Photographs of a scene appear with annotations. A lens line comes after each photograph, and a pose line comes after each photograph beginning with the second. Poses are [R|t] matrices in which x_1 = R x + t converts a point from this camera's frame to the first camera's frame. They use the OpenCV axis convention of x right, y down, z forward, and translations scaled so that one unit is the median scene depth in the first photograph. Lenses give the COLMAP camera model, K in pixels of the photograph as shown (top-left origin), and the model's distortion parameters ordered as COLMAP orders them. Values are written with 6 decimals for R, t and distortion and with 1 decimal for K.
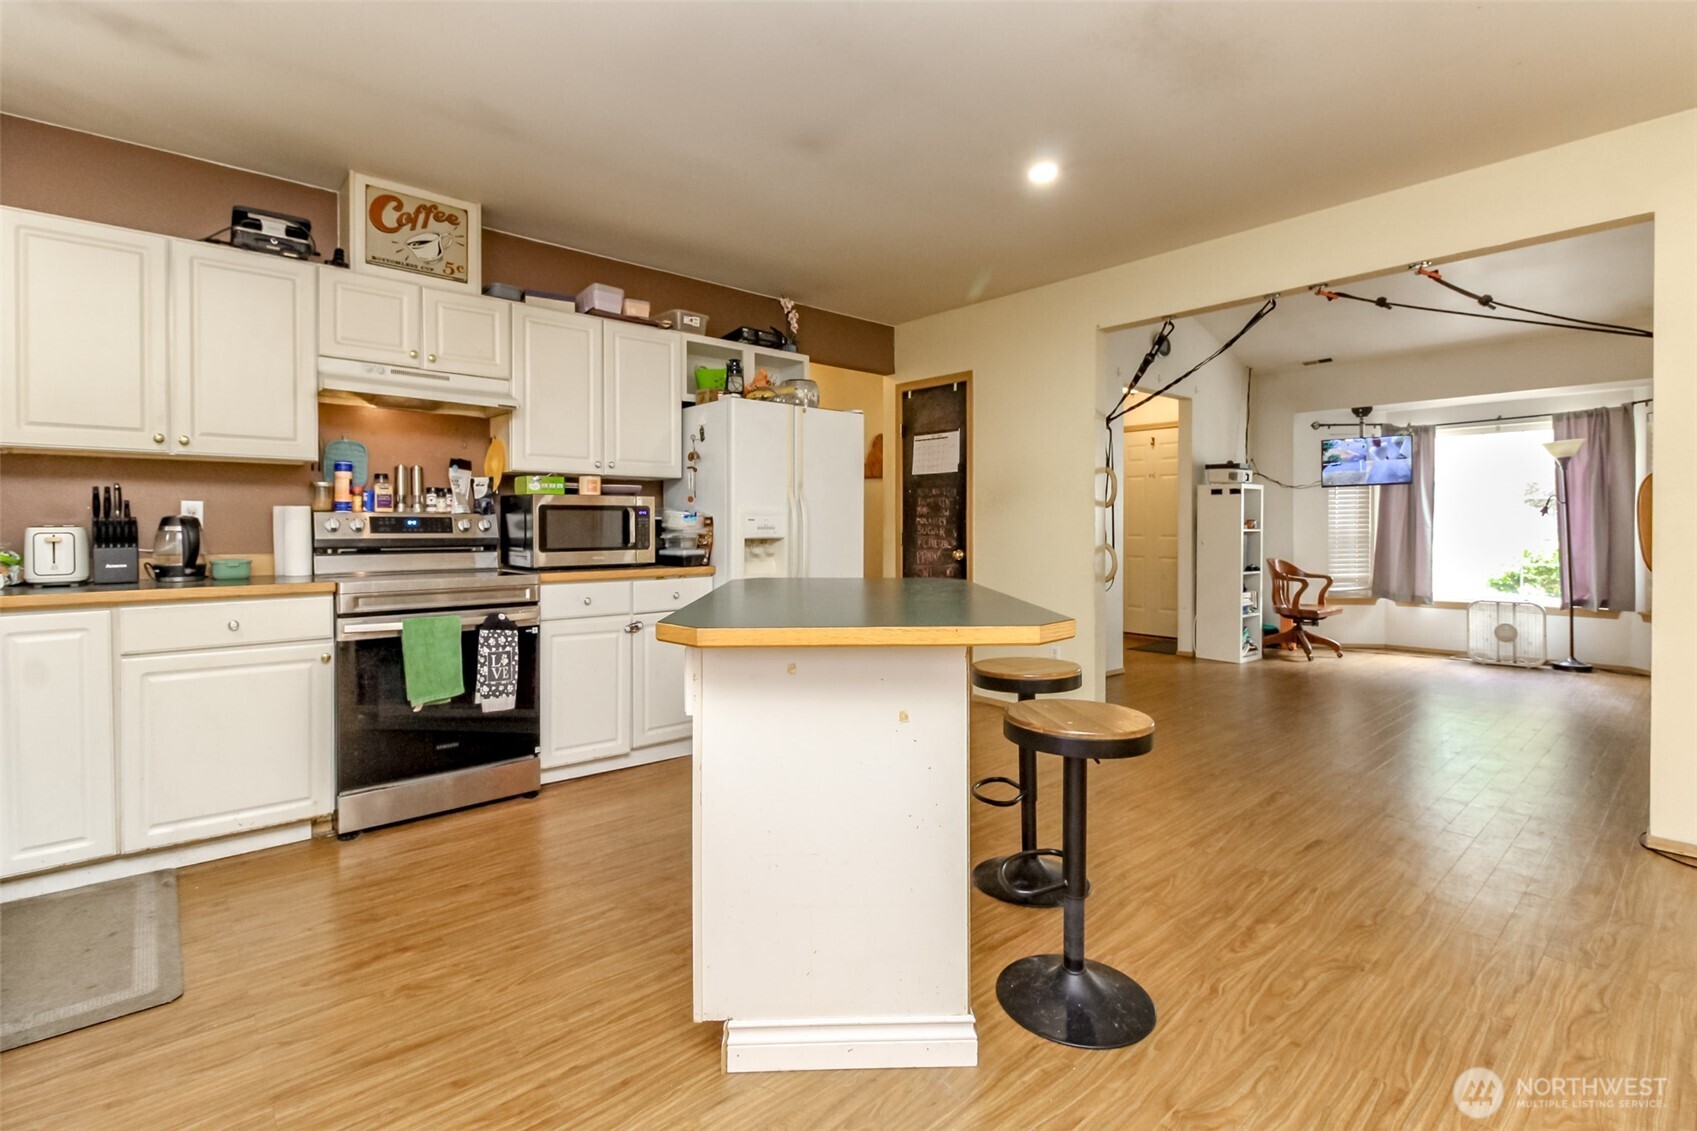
lens RADIAL K [[791.8, 0, 852.7], [0, 791.8, 532.3], [0, 0, 1]] dist [0.001740, -0.000247]
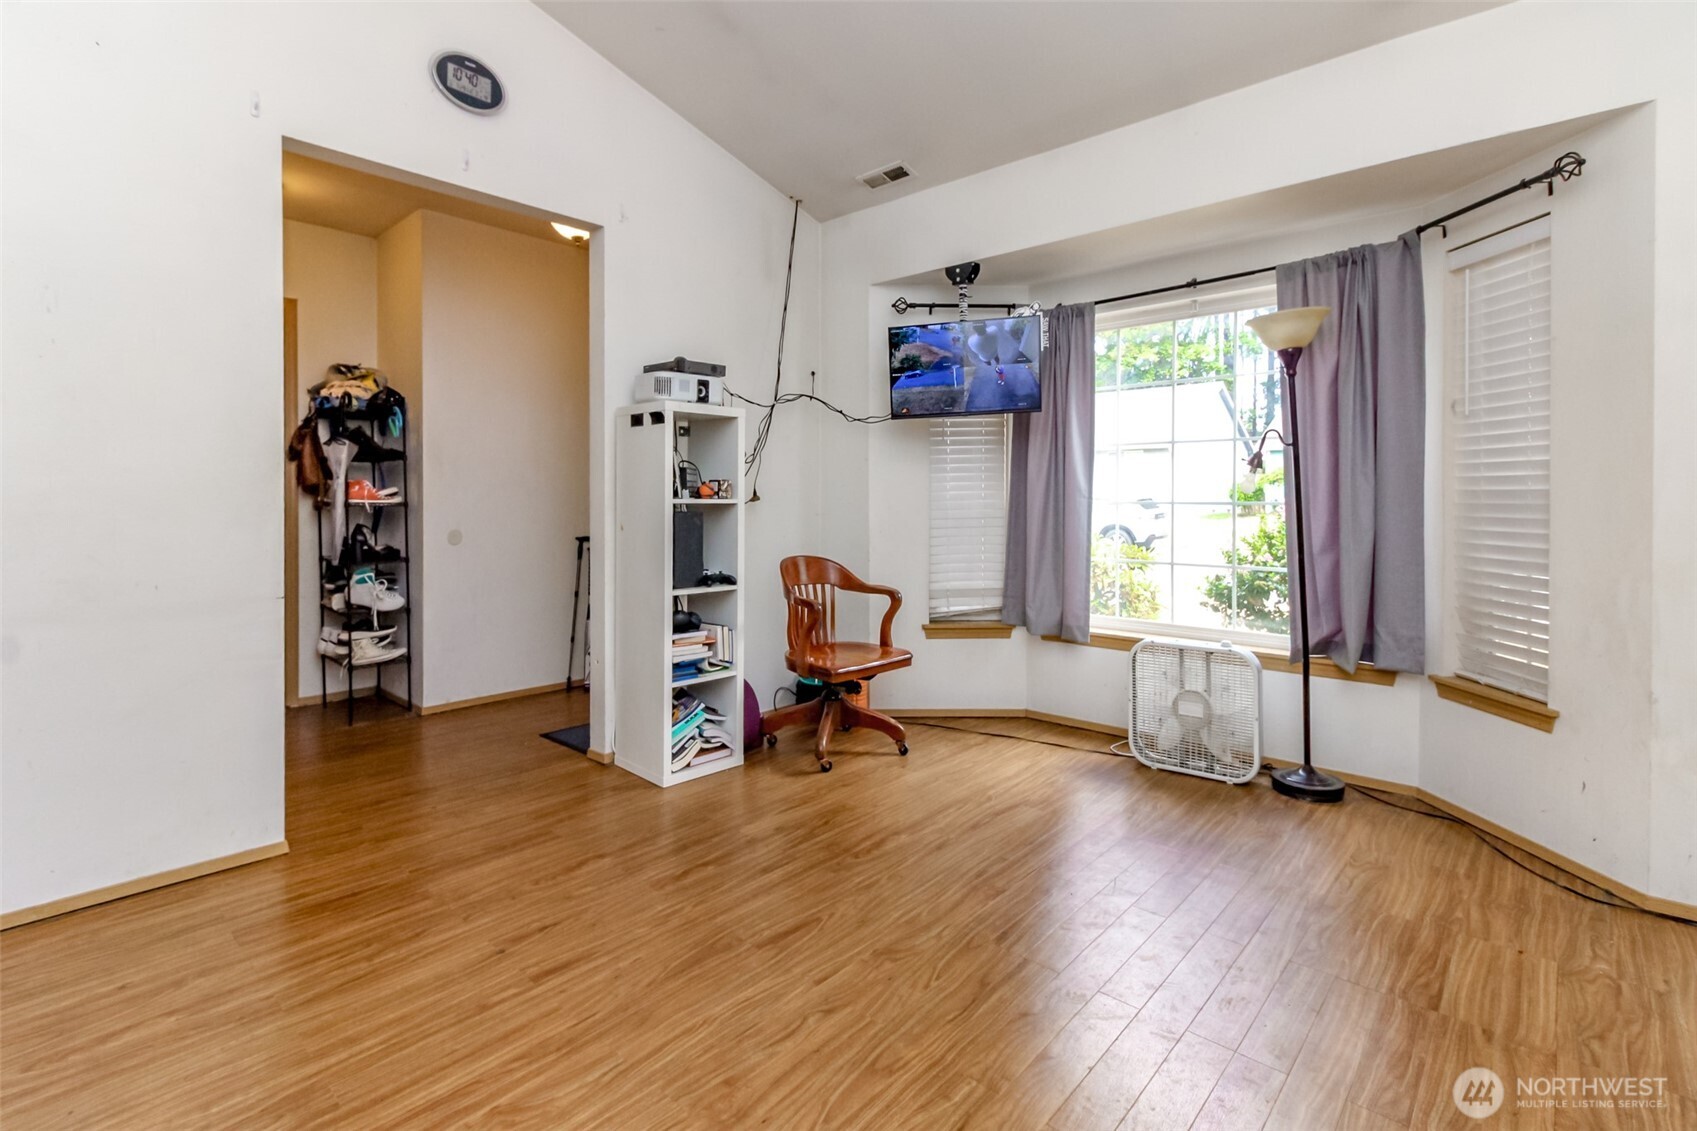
lens RADIAL K [[797.0, 0, 851.3], [0, 797.0, 502.1], [0, 0, 1]] dist [0.001194, -0.000438]
pose [[0.993113, 0.000638, 0.117160, 1.075104], [-0.000337, 0.999997, -0.002585, -0.001216], [-0.117161, 0.002527, 0.993110, 1.030539]]
